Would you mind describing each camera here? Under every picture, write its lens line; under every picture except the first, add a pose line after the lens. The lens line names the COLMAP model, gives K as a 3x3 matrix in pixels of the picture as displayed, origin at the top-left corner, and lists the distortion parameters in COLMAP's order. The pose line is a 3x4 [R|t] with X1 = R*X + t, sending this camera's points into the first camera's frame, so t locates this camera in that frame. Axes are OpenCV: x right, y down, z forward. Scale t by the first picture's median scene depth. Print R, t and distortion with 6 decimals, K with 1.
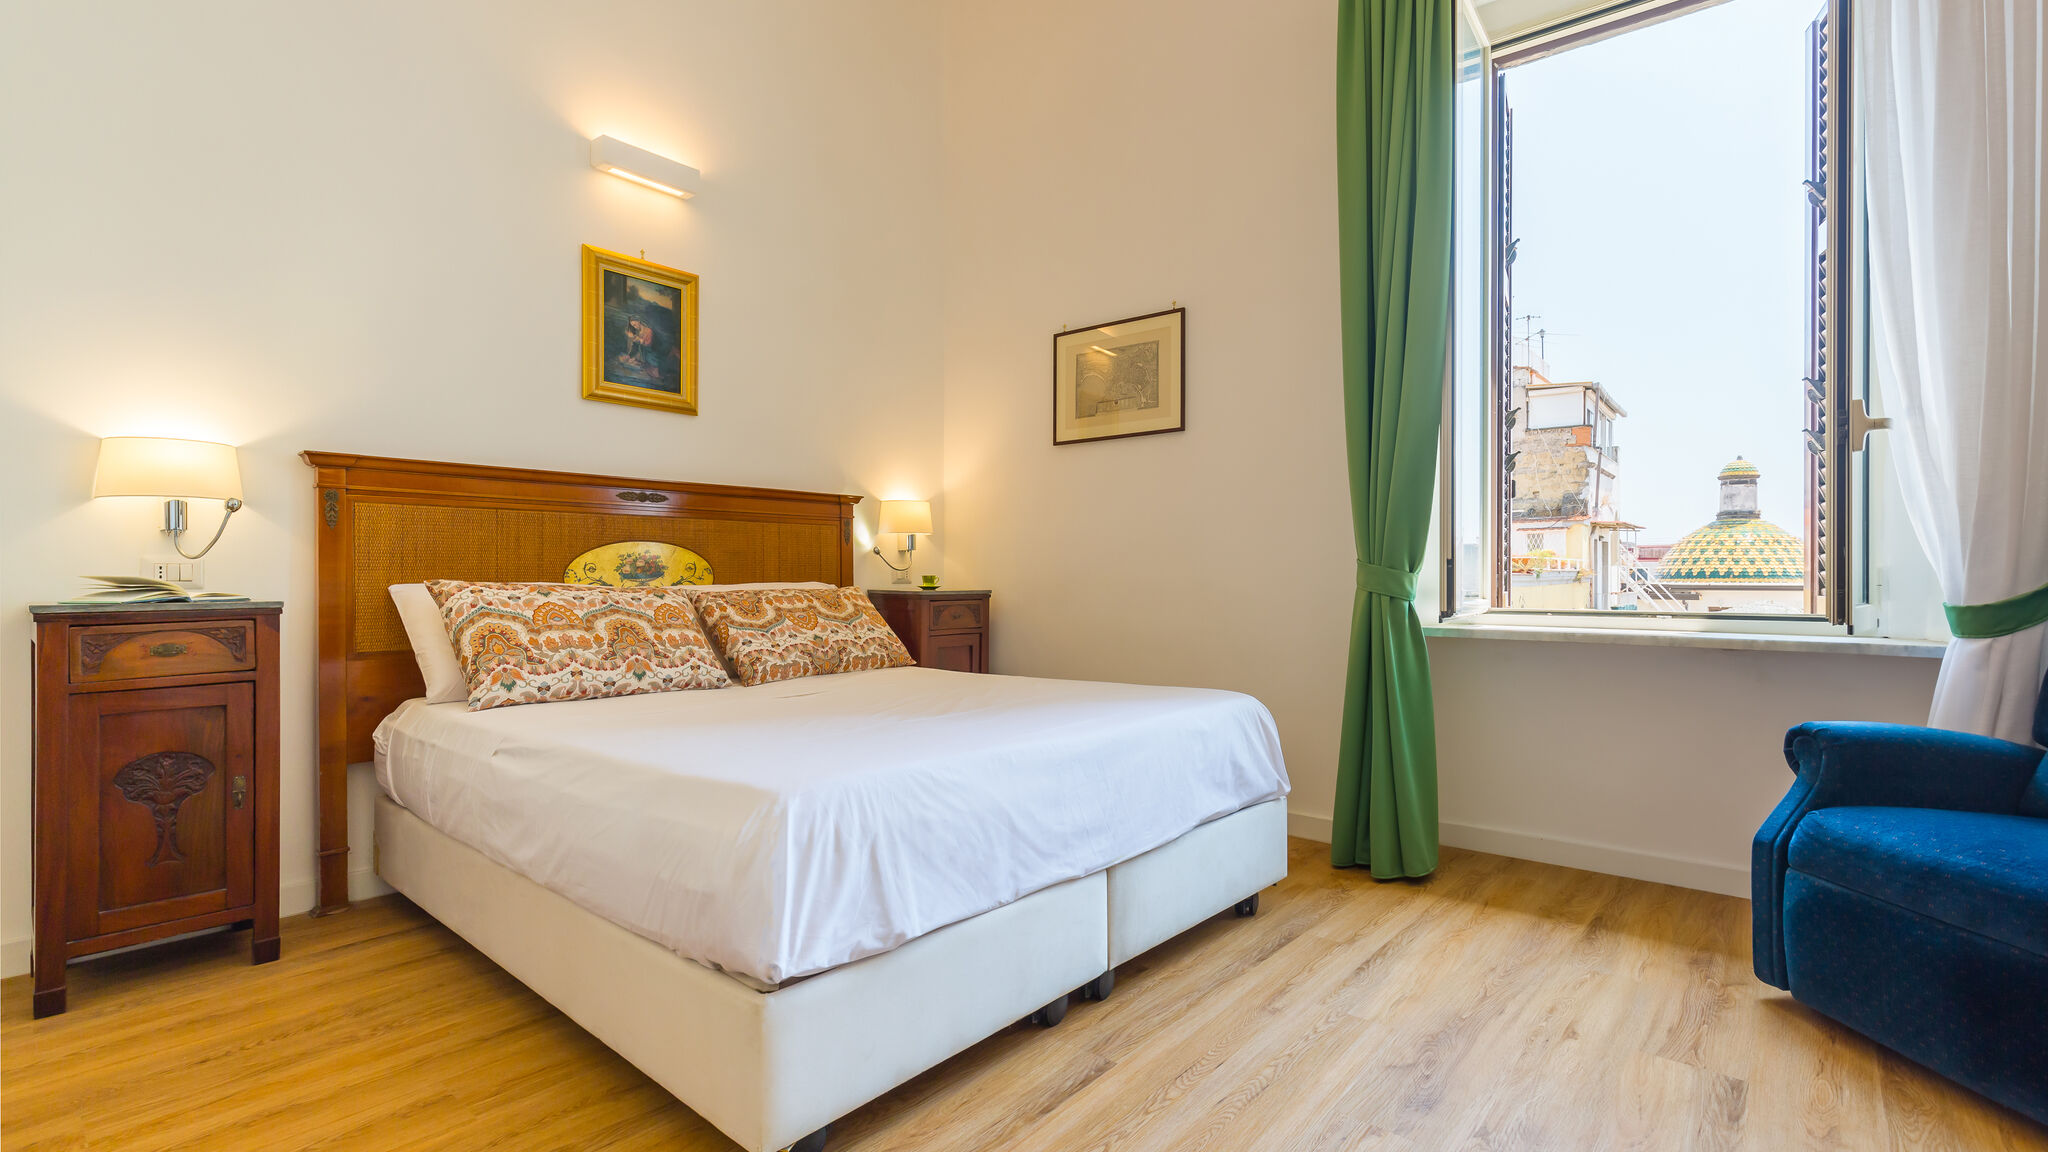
lens RADIAL K [[914.0, 0, 1023.9], [0, 914.0, 569.1], [0, 0, 1]] dist [0.001694, -0.000384]
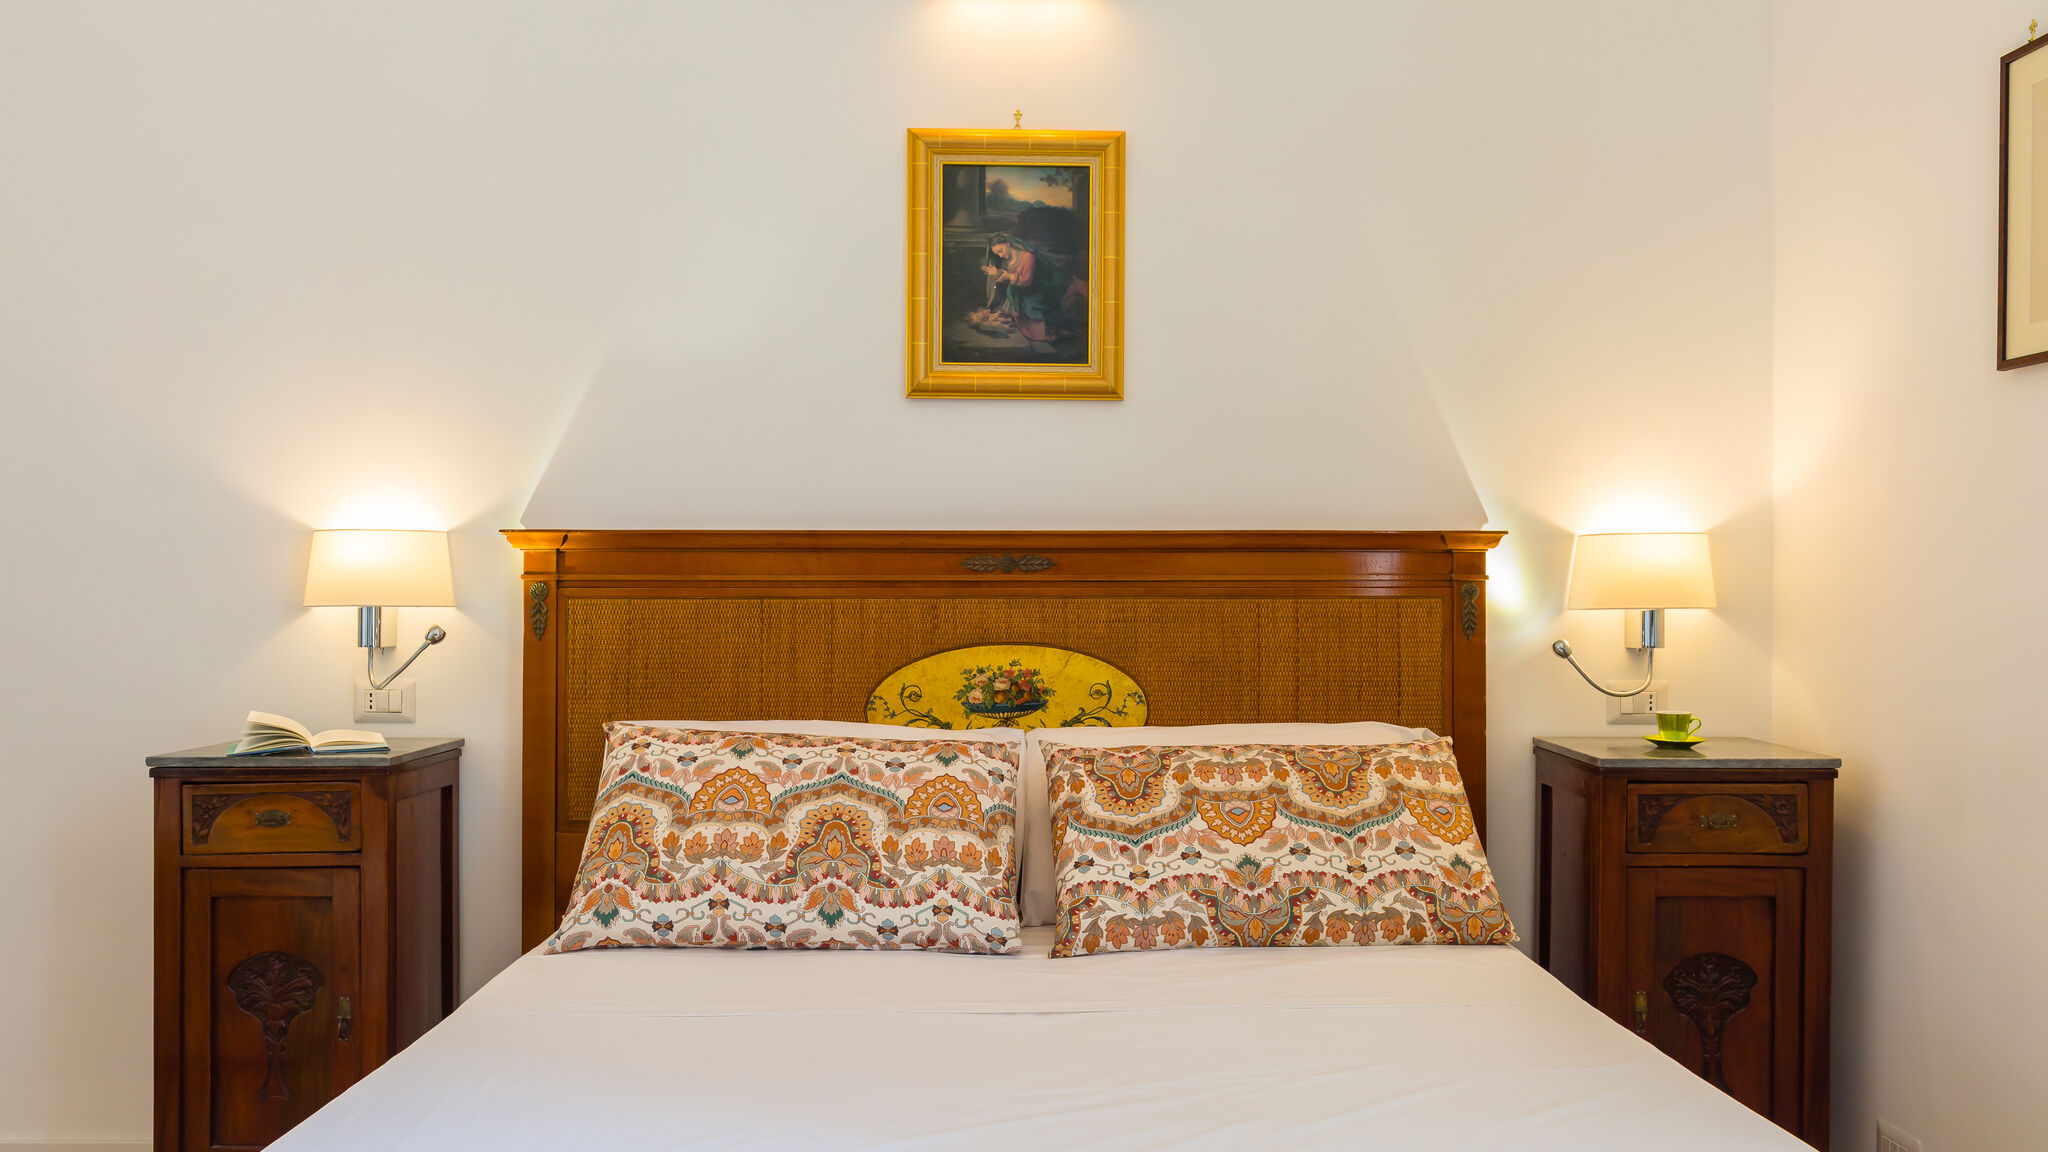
lens RADIAL K [[1534.9, 0, 1027.0], [0, 1534.9, 585.2], [0, 0, 1]] dist [-0.002009, 0.001643]
pose [[0.669947, -0.003663, -0.742400, 0.340170], [0.003878, 0.999991, -0.001434, -0.080118], [0.742399, -0.001918, 0.669955, 0.488761]]
